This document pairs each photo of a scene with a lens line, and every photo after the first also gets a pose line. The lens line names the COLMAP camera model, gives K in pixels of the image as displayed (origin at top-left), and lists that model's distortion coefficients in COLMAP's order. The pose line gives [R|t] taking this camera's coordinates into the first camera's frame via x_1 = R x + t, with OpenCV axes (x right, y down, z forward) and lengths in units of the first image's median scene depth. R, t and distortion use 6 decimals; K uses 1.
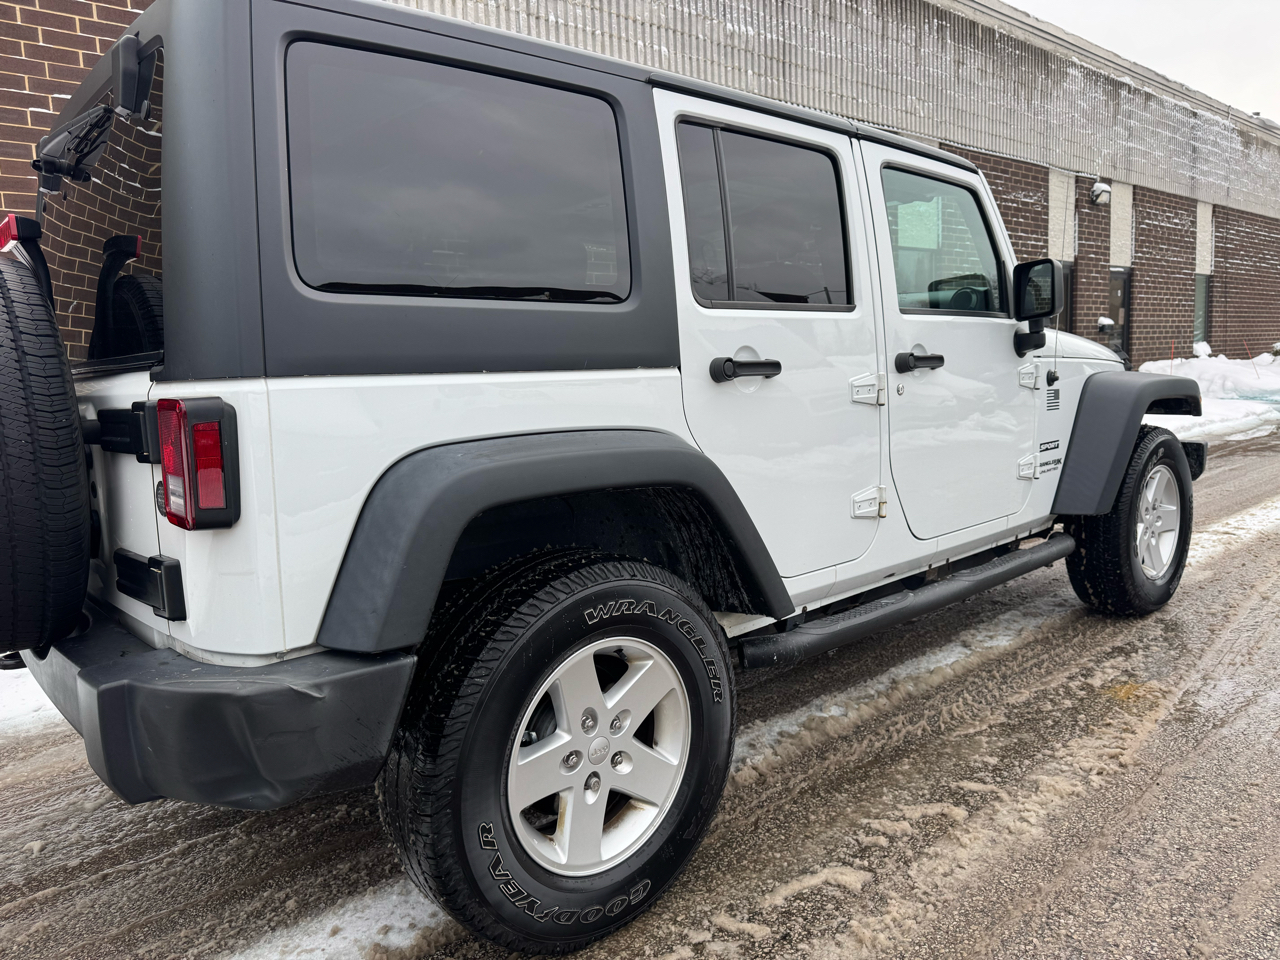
lens RADIAL K [[907.6, 0, 640.5], [0, 907.6, 479.4], [0, 0, 1]] dist [0.023777, -0.022145]
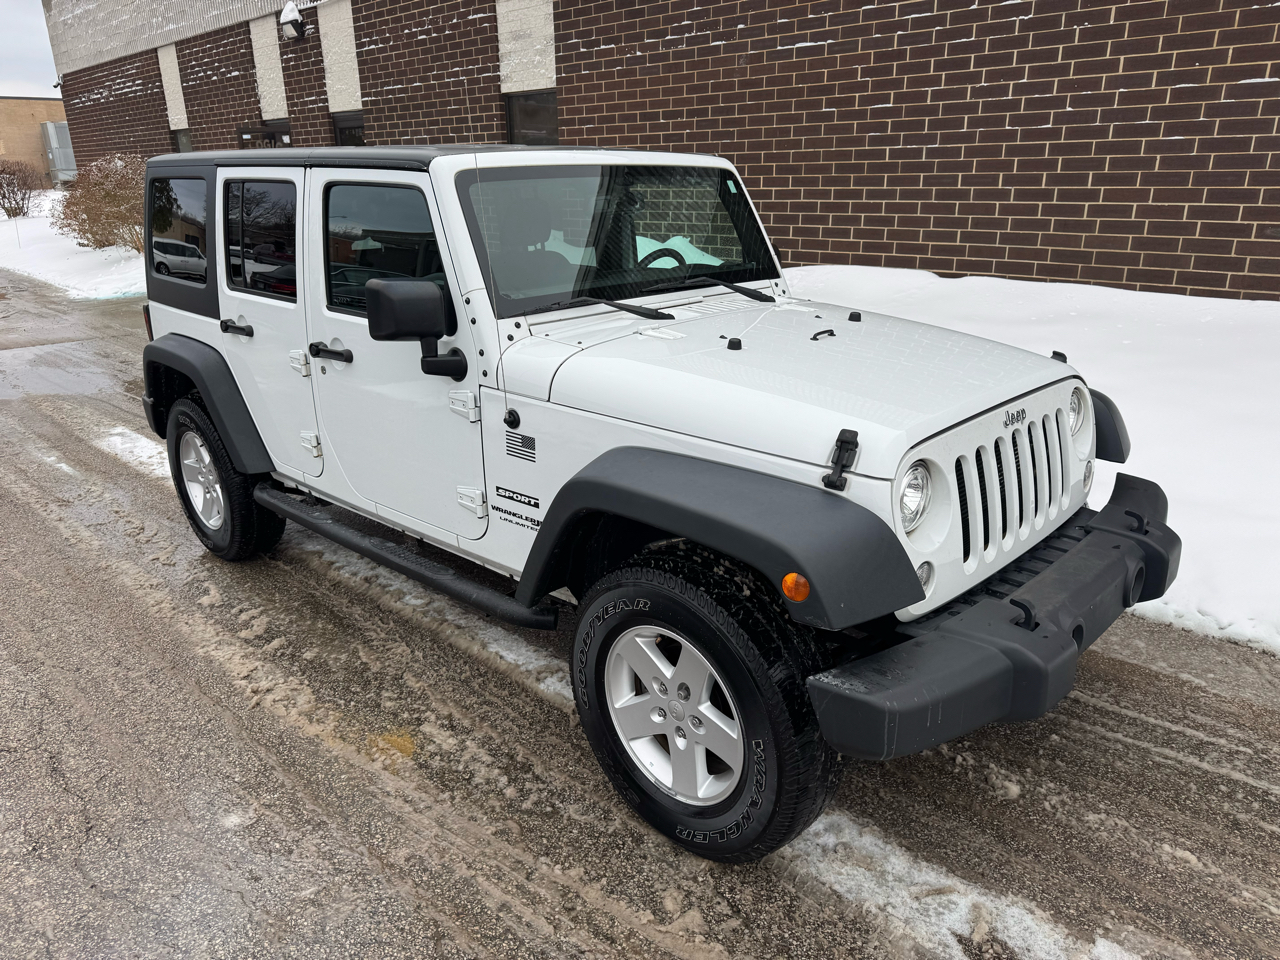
lens RADIAL K [[907.6, 0, 637.0], [0, 907.6, 479.4], [0, 0, 1]] dist [0.023777, -0.022145]
pose [[0.072490, 0.359491, -0.930329, 0.269495], [-0.108230, 0.930110, 0.350974, -0.077813], [0.991479, 0.075247, 0.106331, 0.226306]]
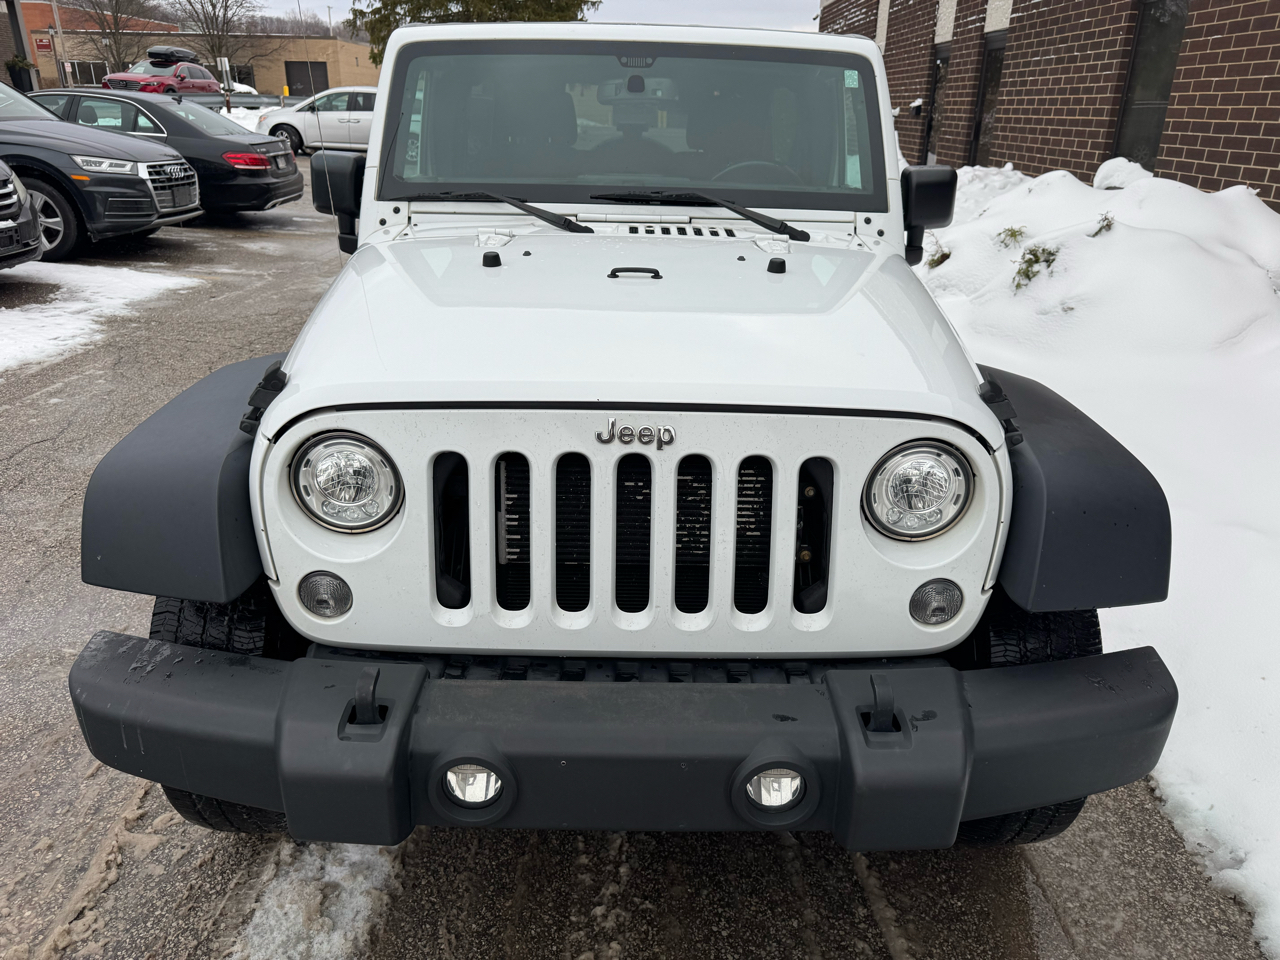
lens RADIAL K [[907.6, 0, 640.2], [0, 907.6, 473.9], [0, 0, 1]] dist [0.023777, -0.022145]
pose [[-0.656598, 0.308609, -0.688214, 0.188908], [-0.084134, 0.876797, 0.473442, -0.080924], [0.749534, 0.368763, -0.549739, 0.364033]]
